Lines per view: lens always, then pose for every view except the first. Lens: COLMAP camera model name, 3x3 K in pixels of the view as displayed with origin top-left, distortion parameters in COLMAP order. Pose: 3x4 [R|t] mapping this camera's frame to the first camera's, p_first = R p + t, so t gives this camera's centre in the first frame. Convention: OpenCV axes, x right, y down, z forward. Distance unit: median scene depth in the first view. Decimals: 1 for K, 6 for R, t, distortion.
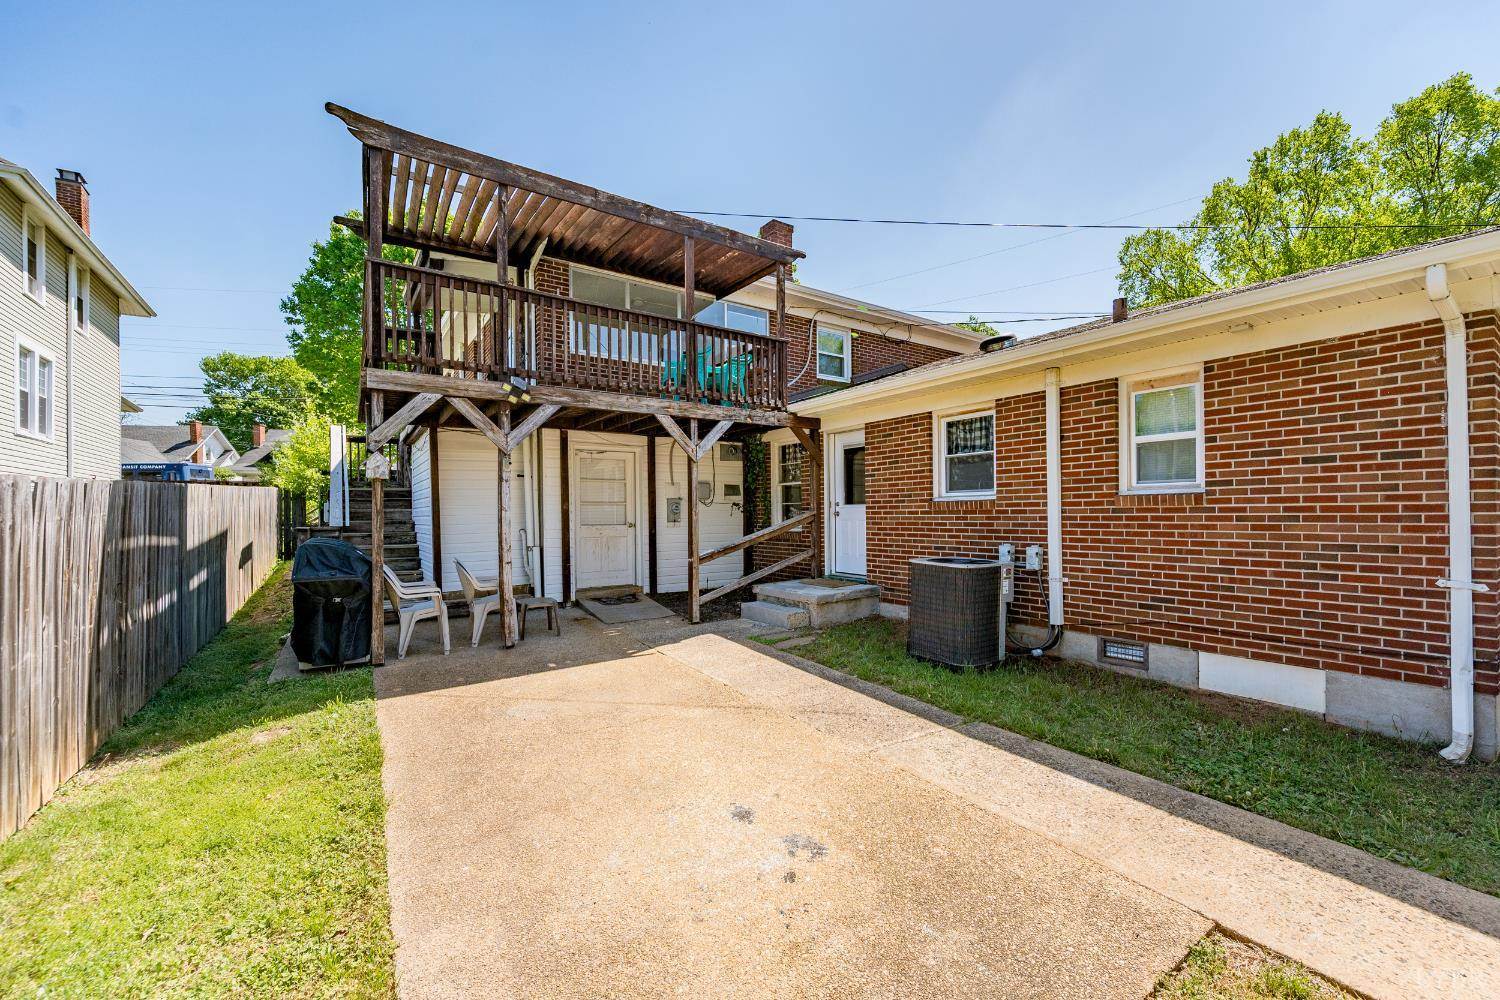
lens RADIAL K [[579.4, 0, 787.8], [0, 579.4, 517.6], [0, 0, 1]] dist [-0.002304, -0.000471]
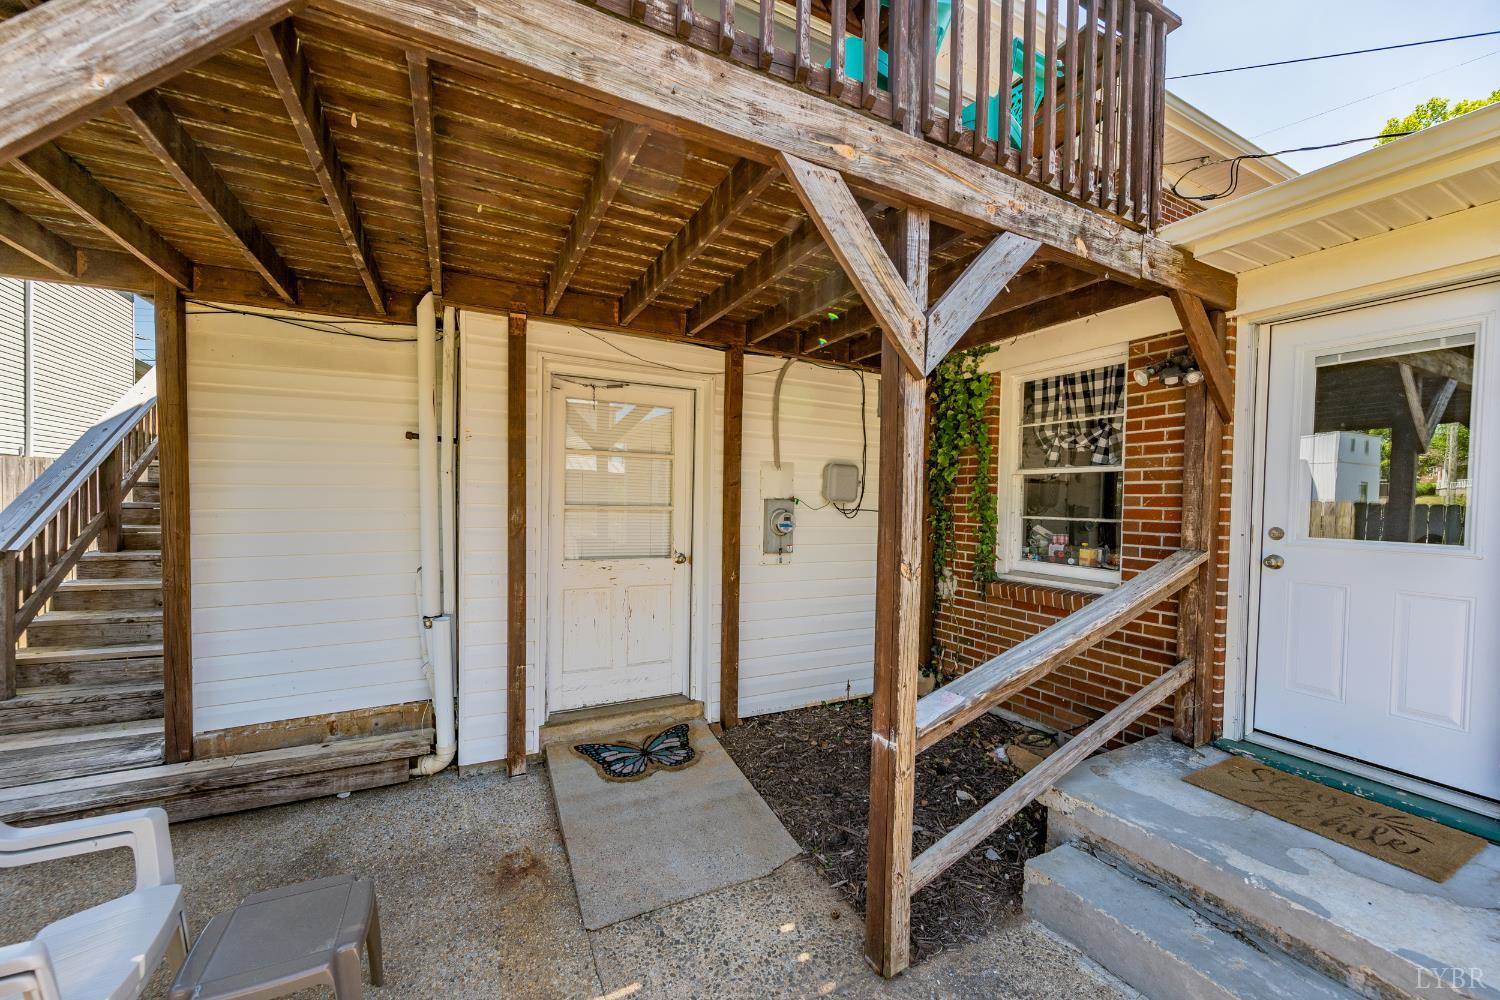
lens RADIAL K [[579.4, 0, 753.5], [0, 579.4, 499.3], [0, 0, 1]] dist [-0.002304, -0.000471]
pose [[0.986823, 0.027852, -0.159390, -0.160690], [-0.029470, 0.999535, -0.007796, -0.031528], [0.159099, 0.012390, 0.987185, 0.621703]]
